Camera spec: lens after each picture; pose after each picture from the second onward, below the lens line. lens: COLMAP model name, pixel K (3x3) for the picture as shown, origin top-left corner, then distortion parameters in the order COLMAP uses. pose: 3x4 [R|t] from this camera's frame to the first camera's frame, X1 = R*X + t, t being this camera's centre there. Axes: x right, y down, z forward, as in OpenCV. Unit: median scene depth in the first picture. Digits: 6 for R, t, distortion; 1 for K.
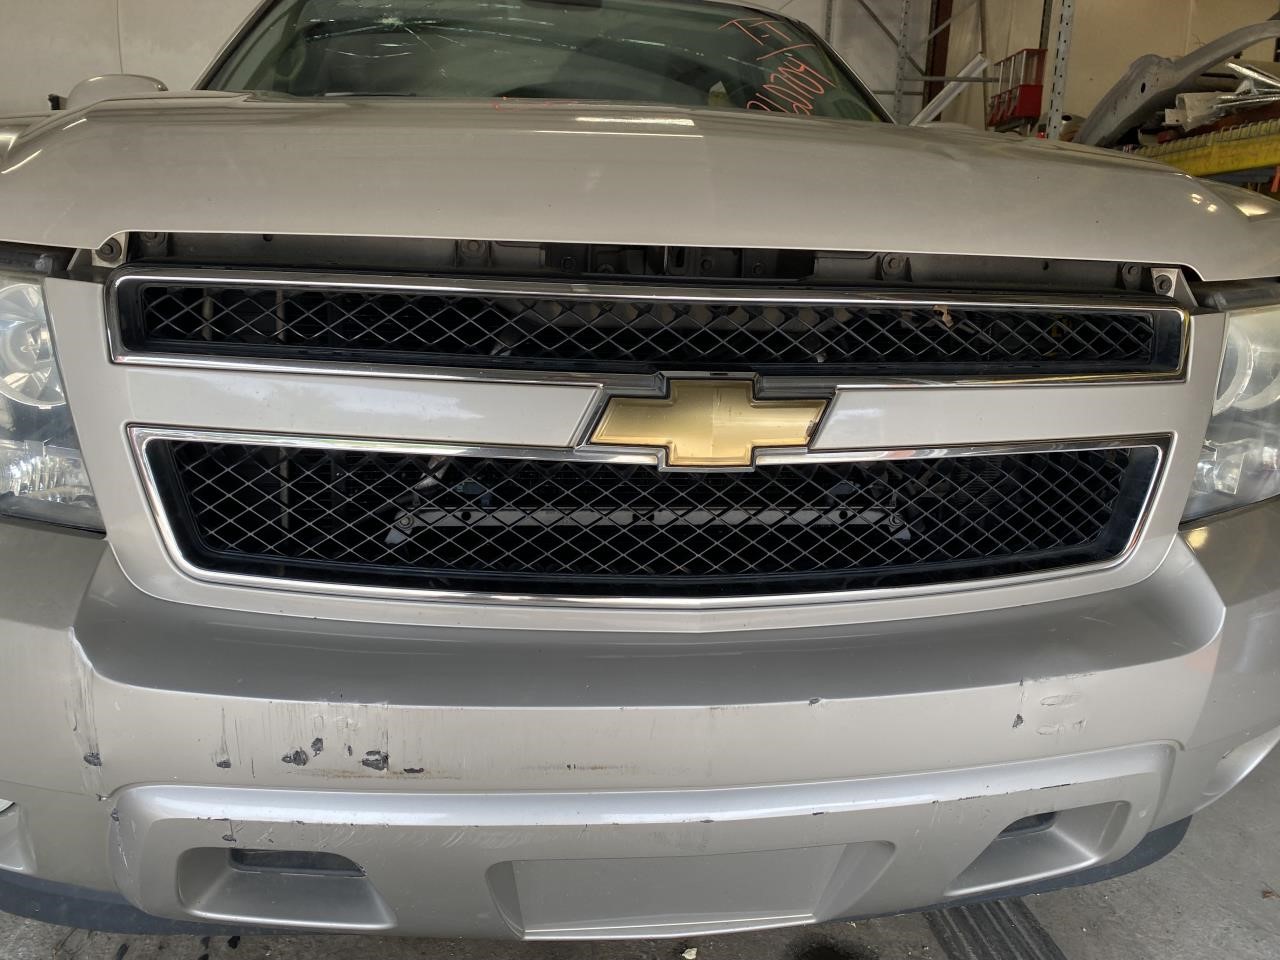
lens RADIAL K [[964.2, 0, 631.4], [0, 964.2, 480.9], [0, 0, 1]] dist [0.006482, -0.005569]
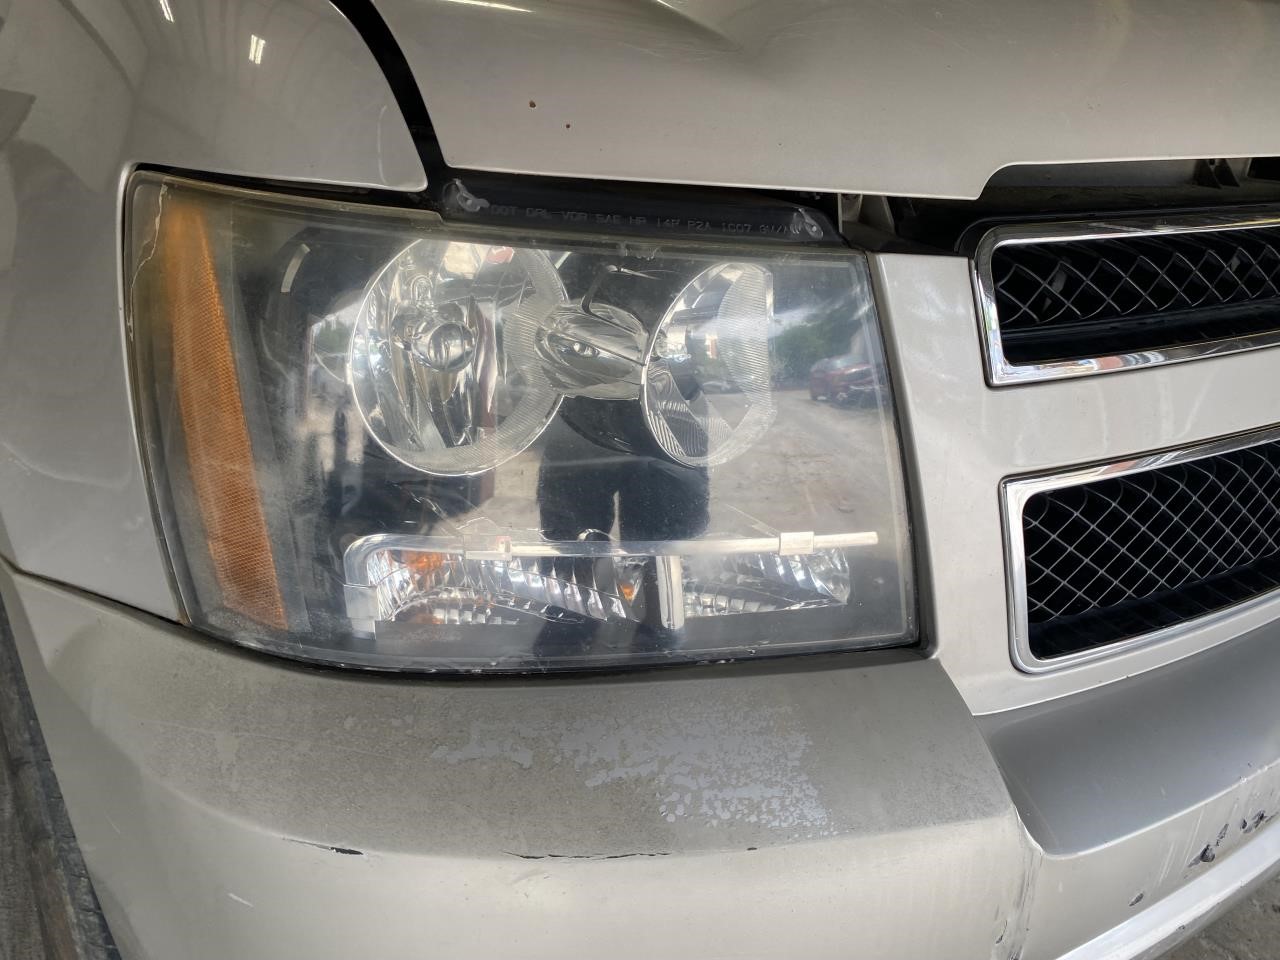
lens RADIAL K [[937.9, 0, 640.0], [0, 937.9, 480.0], [0, 0, 1]] dist [0.025415, -0.002284]
pose [[0.868688, -0.183814, 0.459993, -0.936020], [0.112535, 0.977554, 0.178113, -0.180337], [-0.482408, -0.102959, 0.869875, 0.533738]]
